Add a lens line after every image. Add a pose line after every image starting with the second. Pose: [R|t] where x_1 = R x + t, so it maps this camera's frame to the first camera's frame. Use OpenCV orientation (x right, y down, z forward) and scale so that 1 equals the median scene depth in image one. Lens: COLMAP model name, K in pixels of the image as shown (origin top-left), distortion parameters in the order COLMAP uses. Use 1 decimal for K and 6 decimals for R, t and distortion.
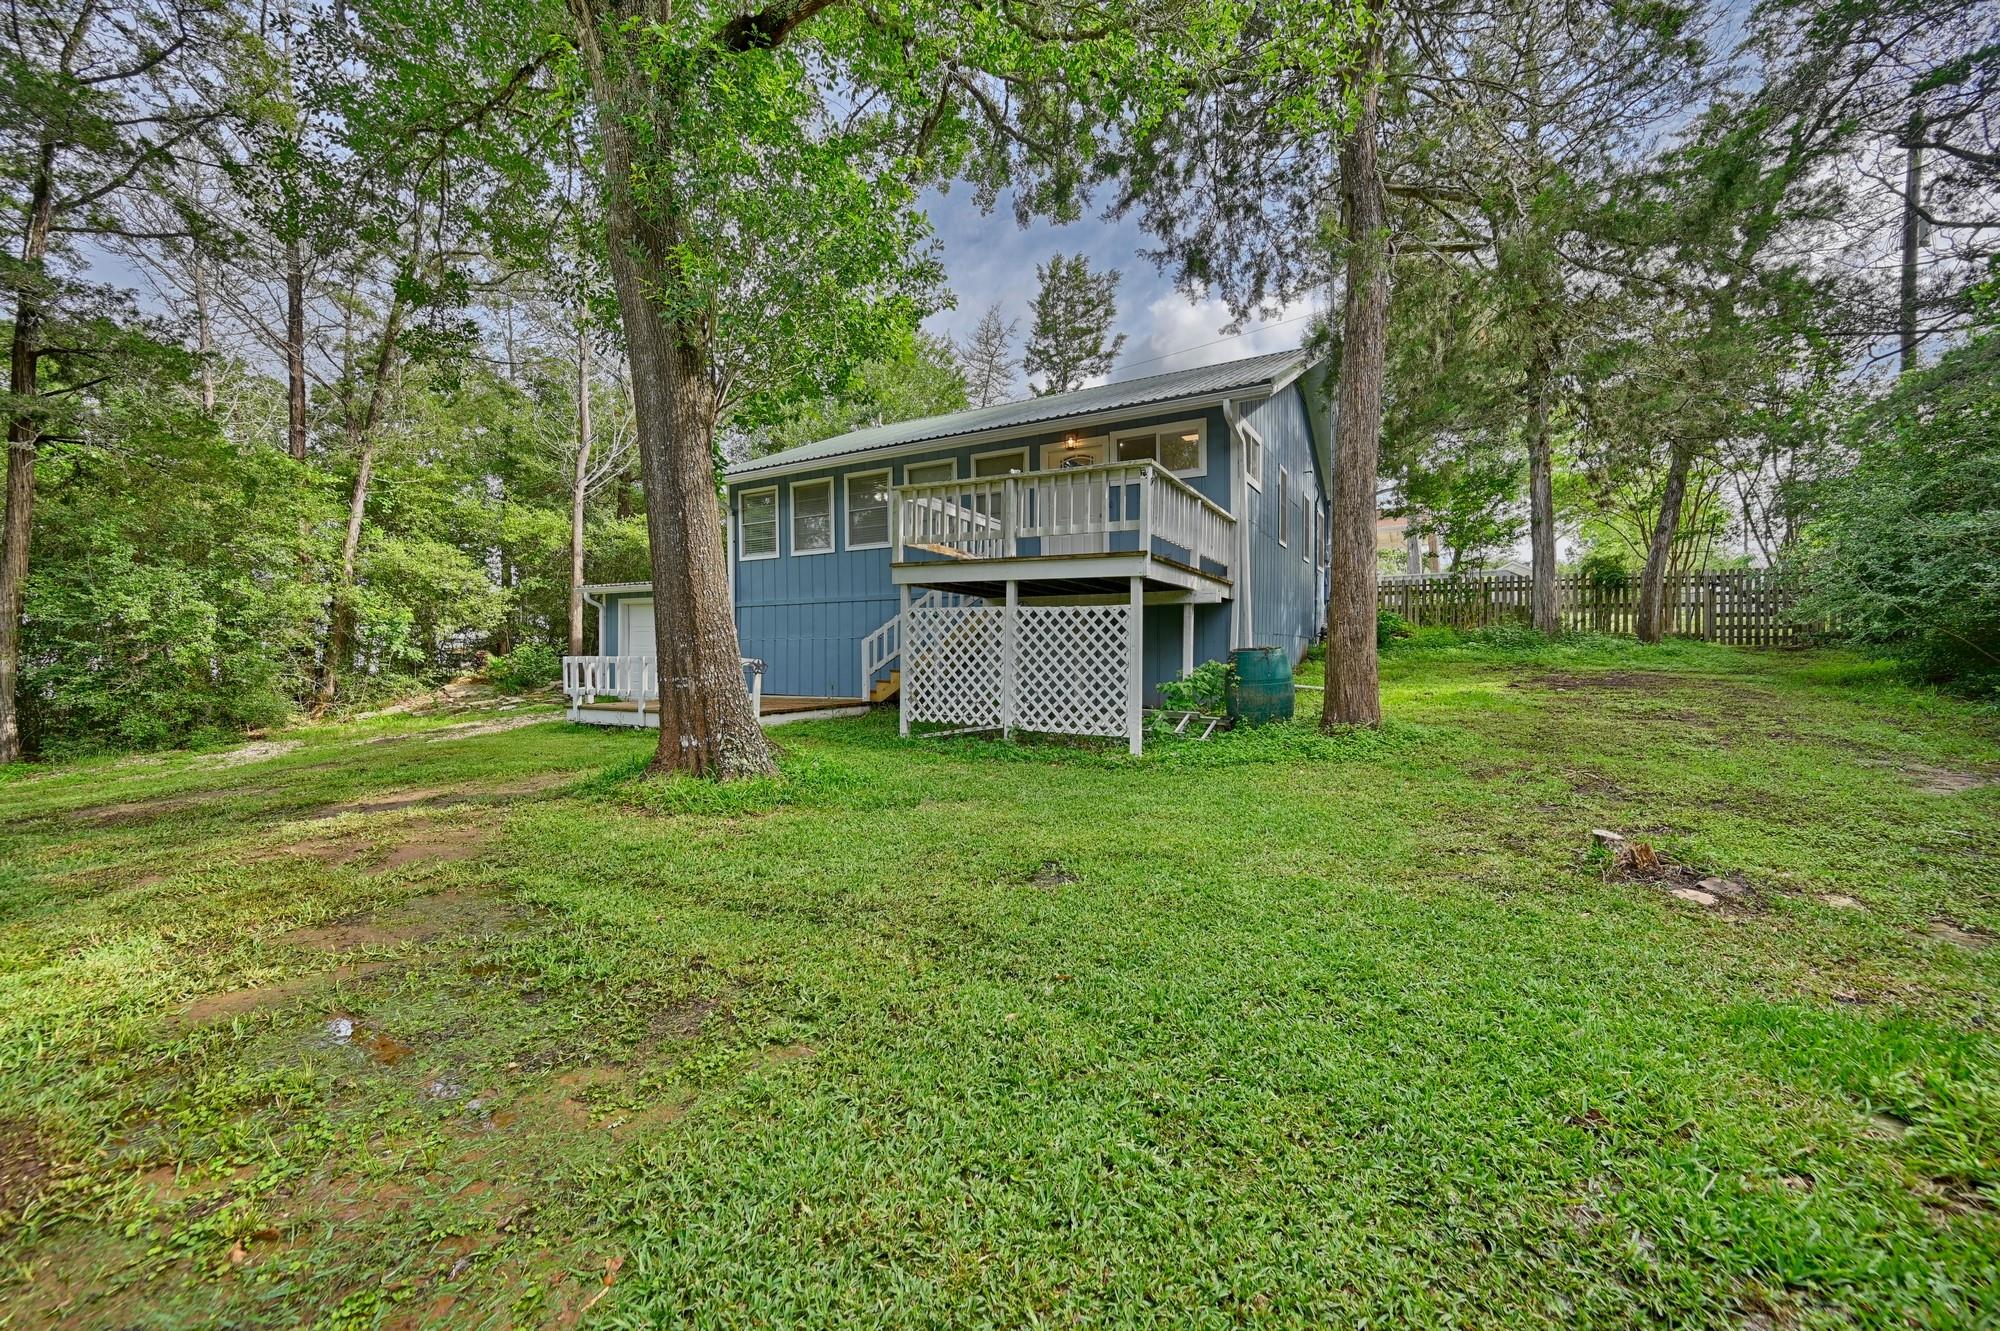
lens RADIAL K [[795.1, 0, 1000.0], [0, 795.1, 665.5], [0, 0, 1]] dist [-0.000737, -0.000034]
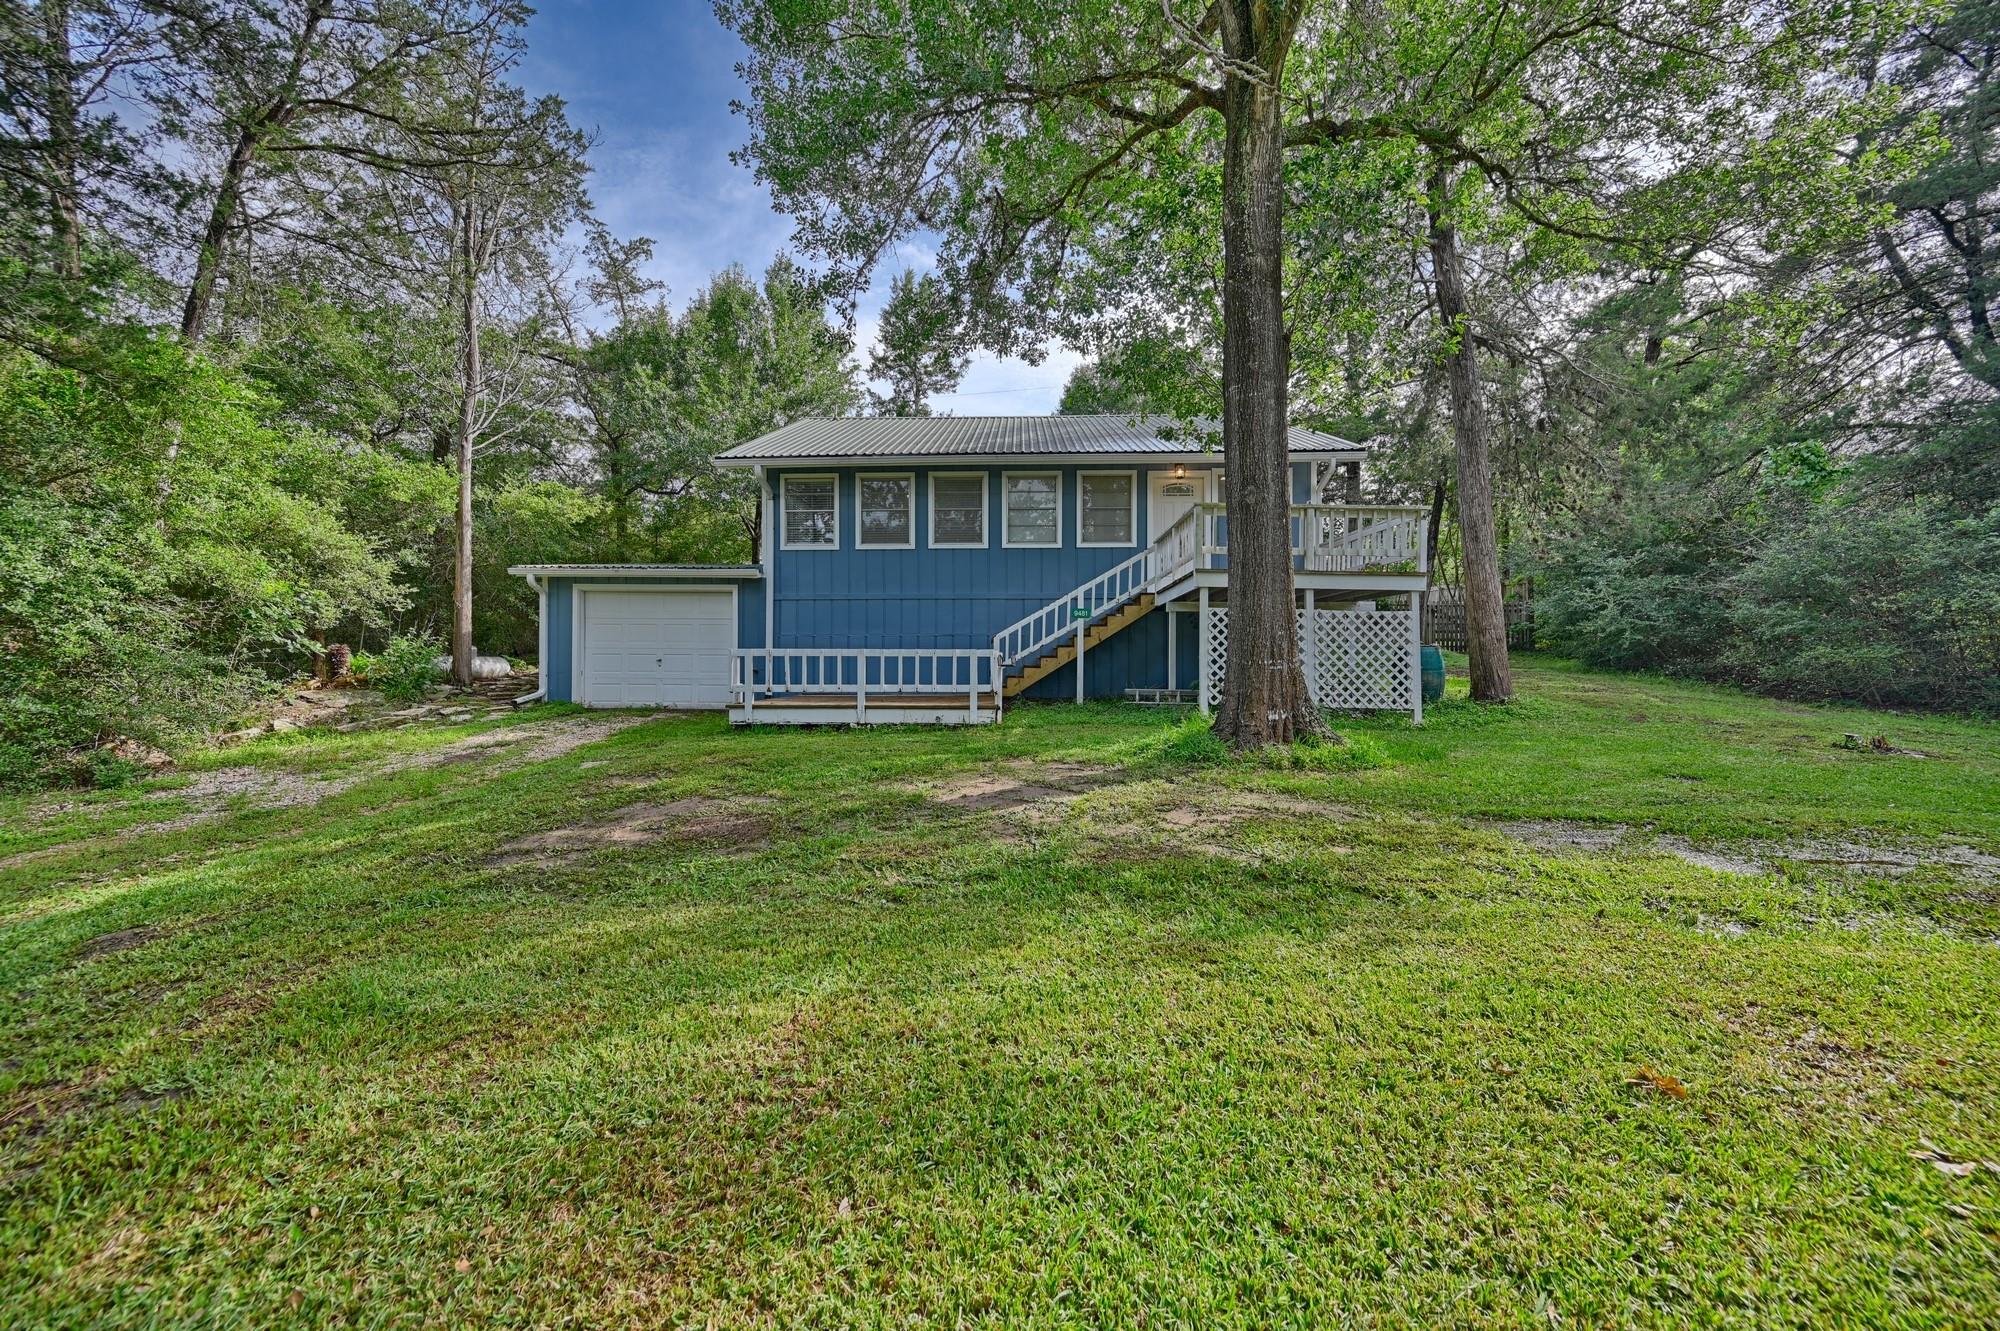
lens RADIAL K [[783.1, 0, 1000.0], [0, 783.1, 665.5], [0, 0, 1]] dist [0.016975, 0.000043]
pose [[0.882872, -0.001892, 0.469610, -0.698417], [0.004651, 0.999978, -0.004715, 0.012431], [-0.469590, 0.006347, 0.882862, 0.093648]]
